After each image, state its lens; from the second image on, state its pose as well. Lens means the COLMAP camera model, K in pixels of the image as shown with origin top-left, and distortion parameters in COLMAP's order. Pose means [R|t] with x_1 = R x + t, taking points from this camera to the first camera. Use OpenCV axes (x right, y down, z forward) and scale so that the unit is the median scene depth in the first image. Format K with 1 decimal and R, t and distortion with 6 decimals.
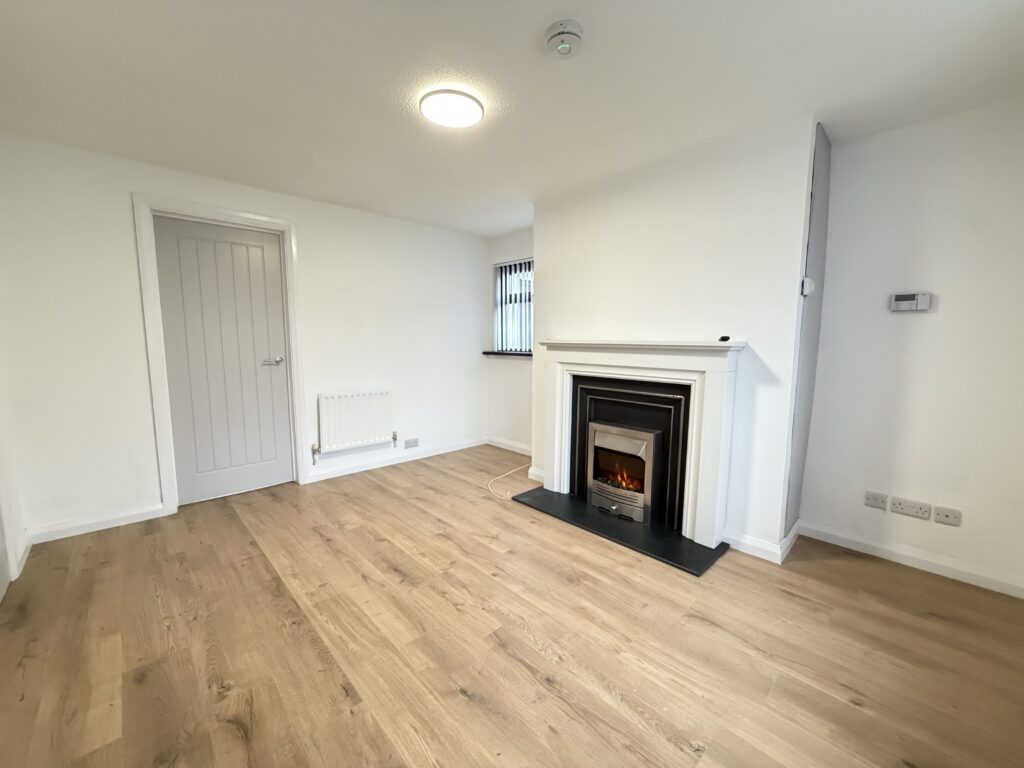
lens RADIAL K [[408.3, 0, 507.7], [0, 408.3, 386.7], [0, 0, 1]] dist [-0.003041, 0.001535]
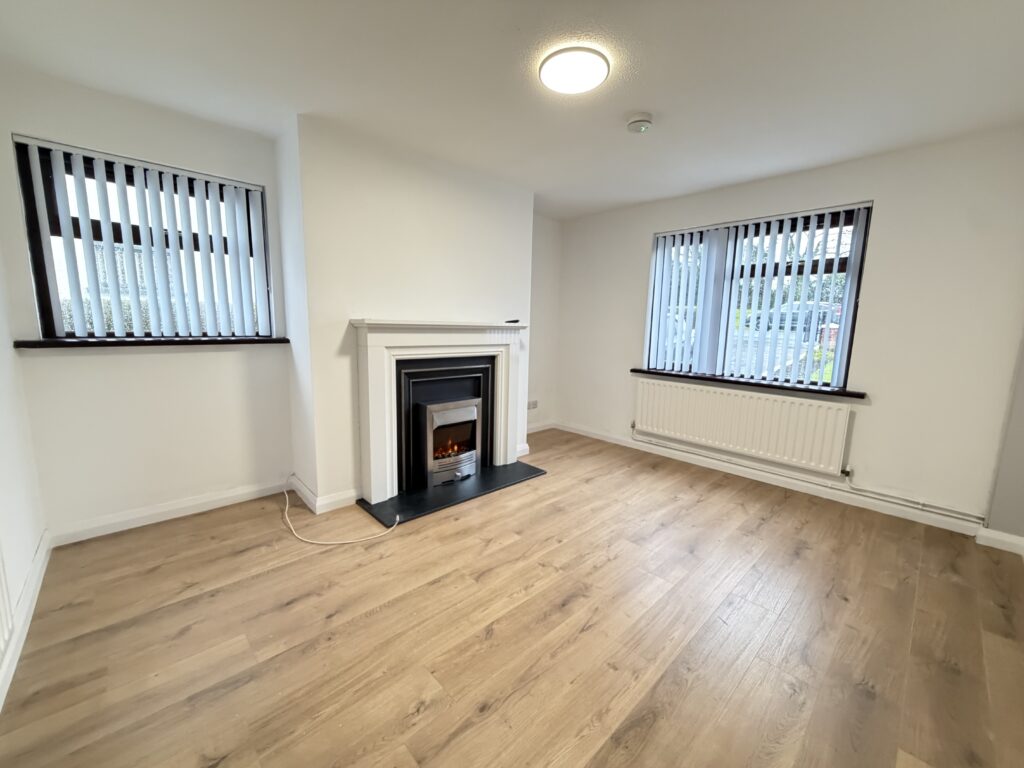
lens RADIAL K [[408.3, 0, 512.9], [0, 408.3, 385.5], [0, 0, 1]] dist [-0.003041, 0.001535]
pose [[0.001133, -0.157325, 0.987546, -0.911202], [0.093667, 0.983222, 0.156529, -0.113021], [-0.995603, 0.092323, 0.015851, 0.935871]]
